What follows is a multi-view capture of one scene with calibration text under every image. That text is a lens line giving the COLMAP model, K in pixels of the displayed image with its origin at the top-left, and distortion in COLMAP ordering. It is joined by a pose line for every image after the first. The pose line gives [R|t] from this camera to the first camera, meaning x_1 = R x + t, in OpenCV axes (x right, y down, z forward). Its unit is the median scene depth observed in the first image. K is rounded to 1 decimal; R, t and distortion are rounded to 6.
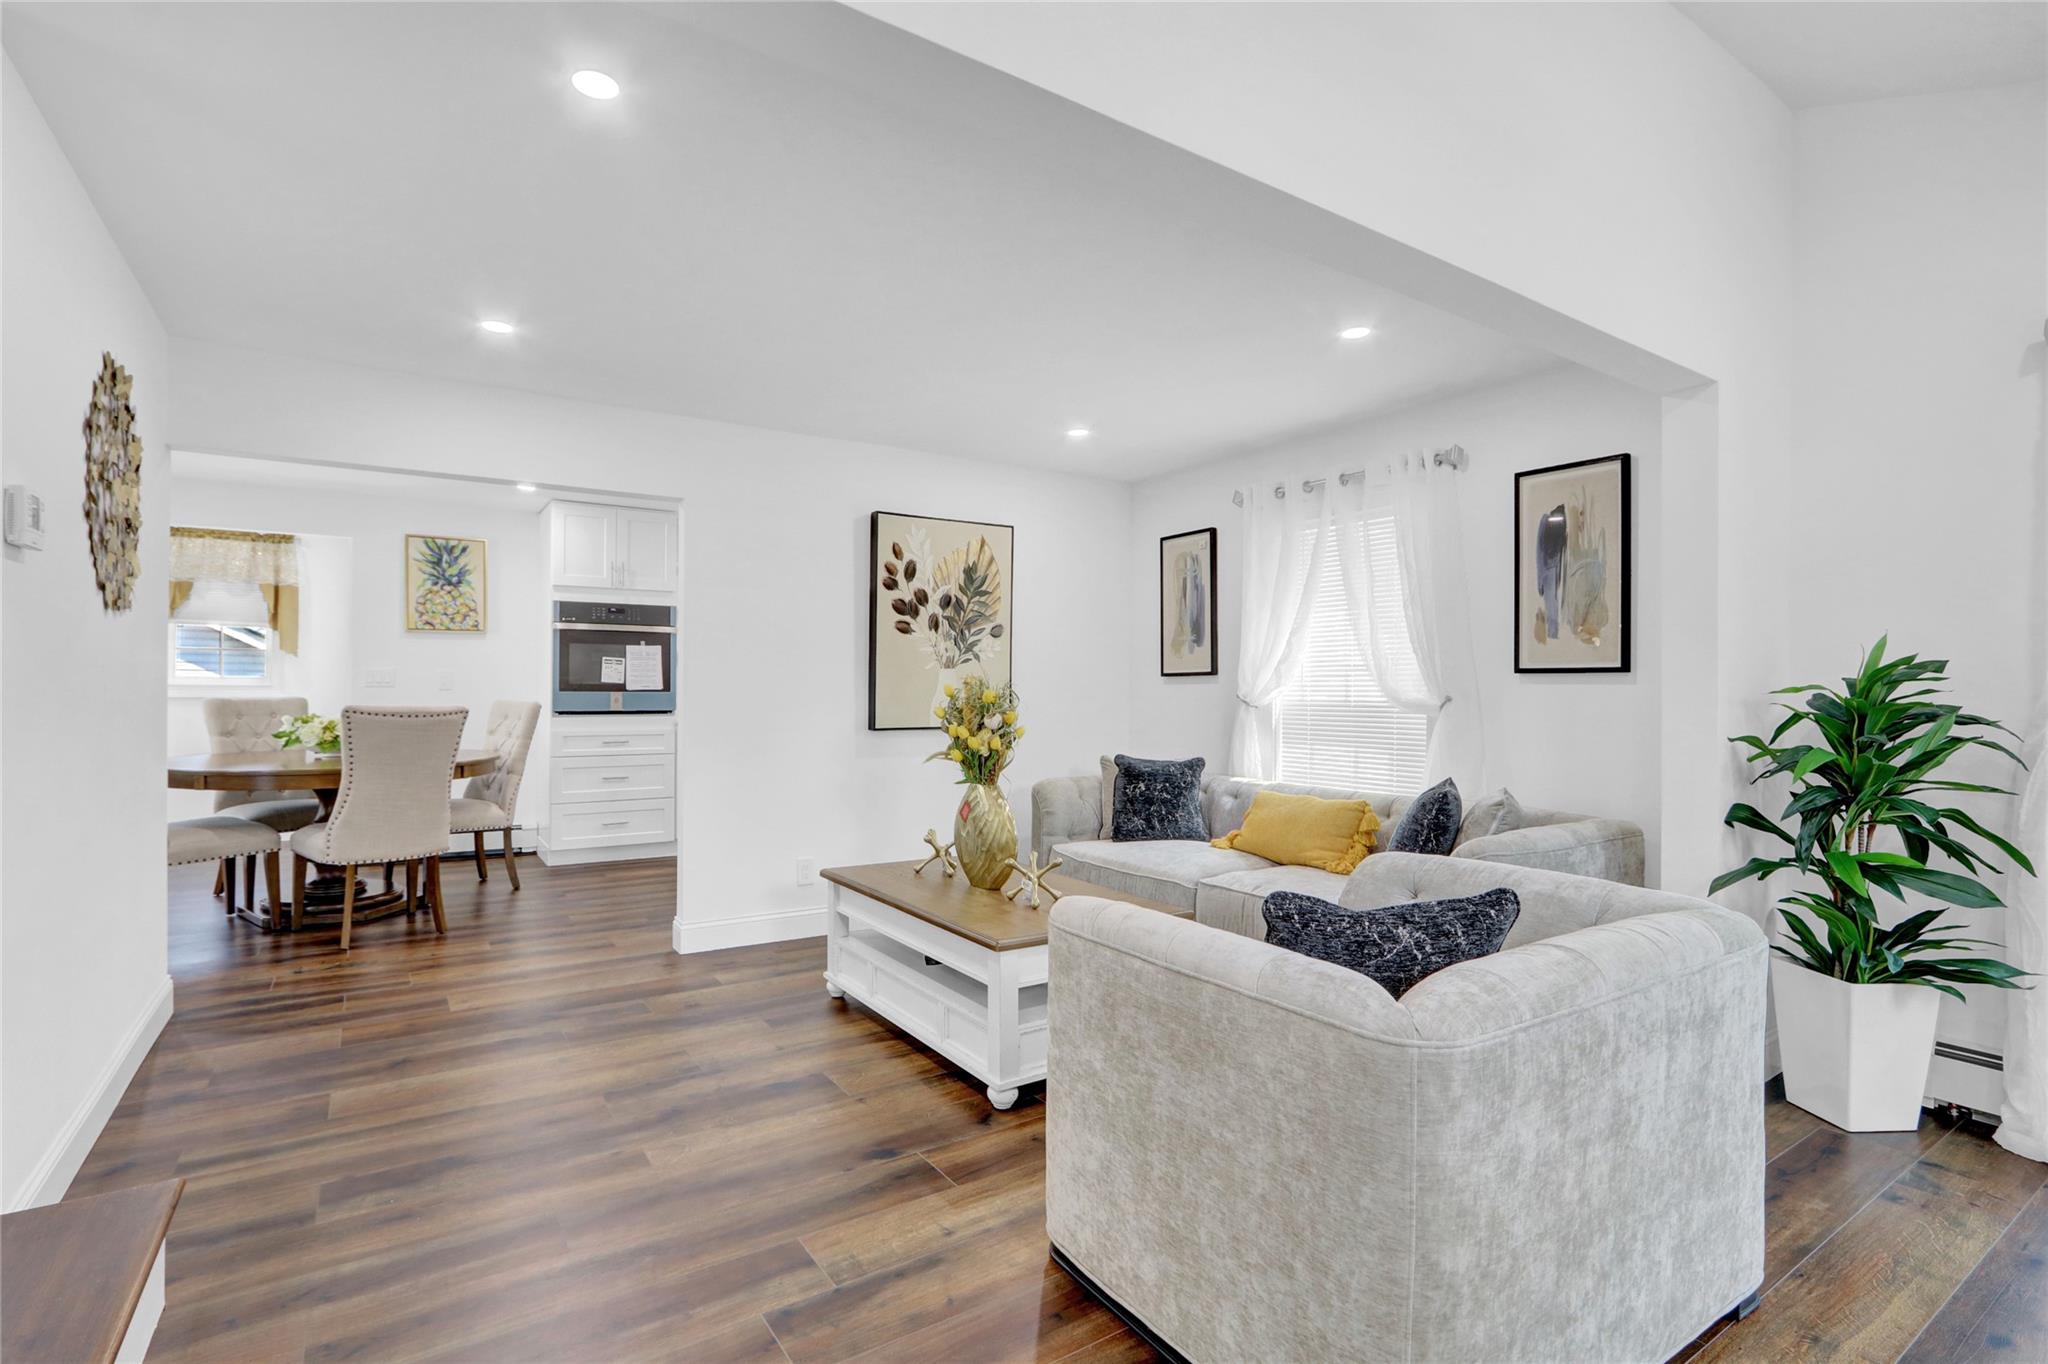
lens RADIAL K [[958.8, 0, 1011.8], [0, 958.8, 686.3], [0, 0, 1]] dist [-0.020492, 0.000776]
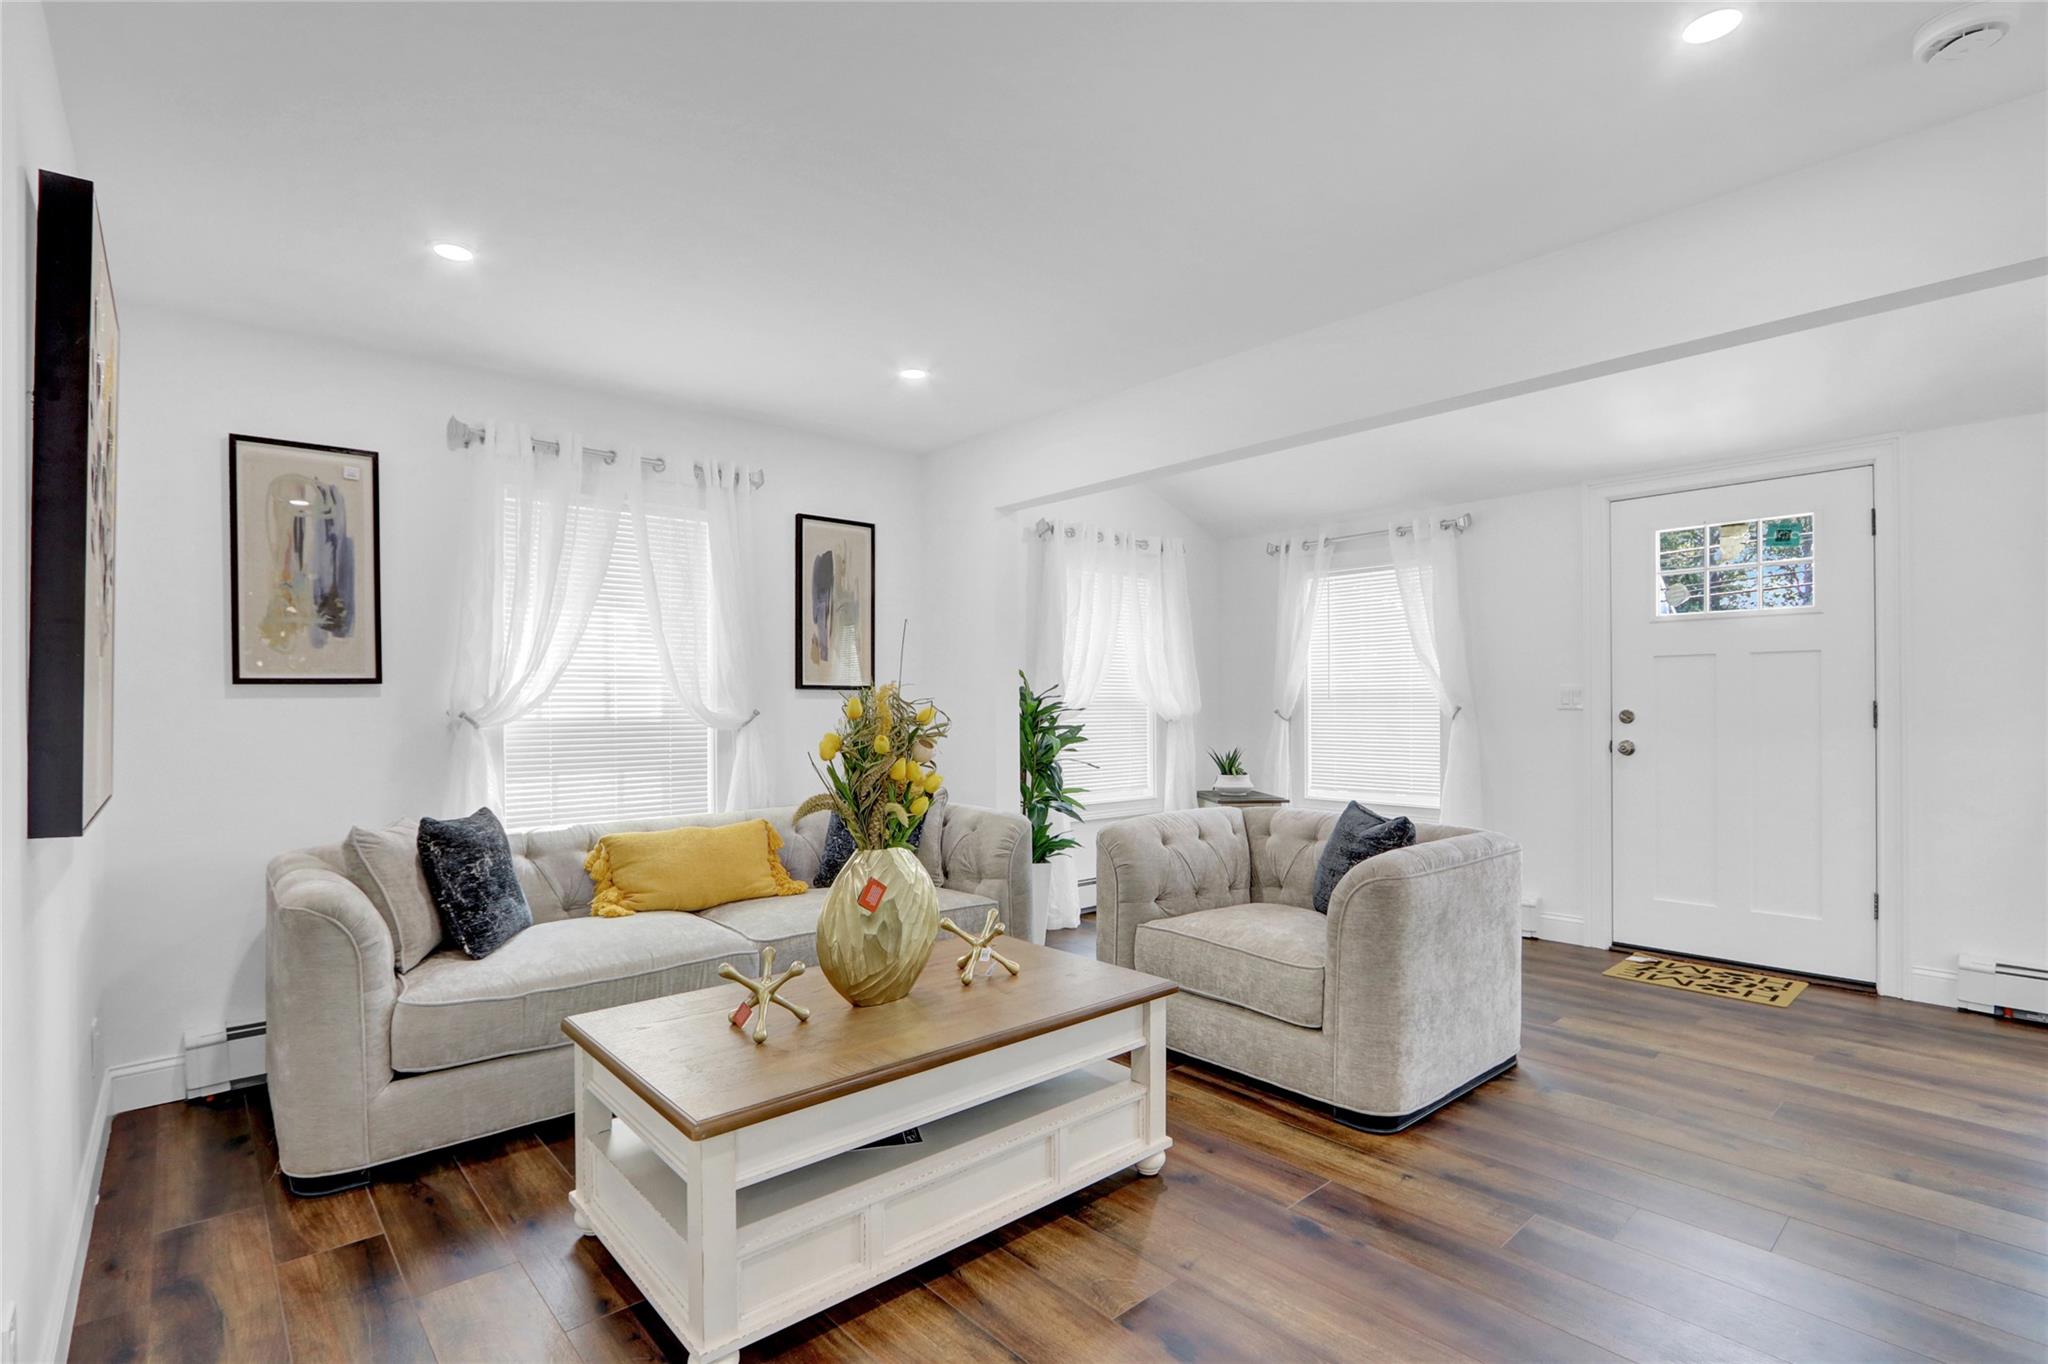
lens RADIAL K [[958.8, 0, 1011.8], [0, 958.8, 686.3], [0, 0, 1]] dist [-0.020492, 0.000776]
pose [[-0.127200, 0.012902, 0.991793, -0.648305], [0.001662, 0.999917, -0.012795, -0.002004], [-0.991876, 0.000021, -0.127211, 0.909772]]
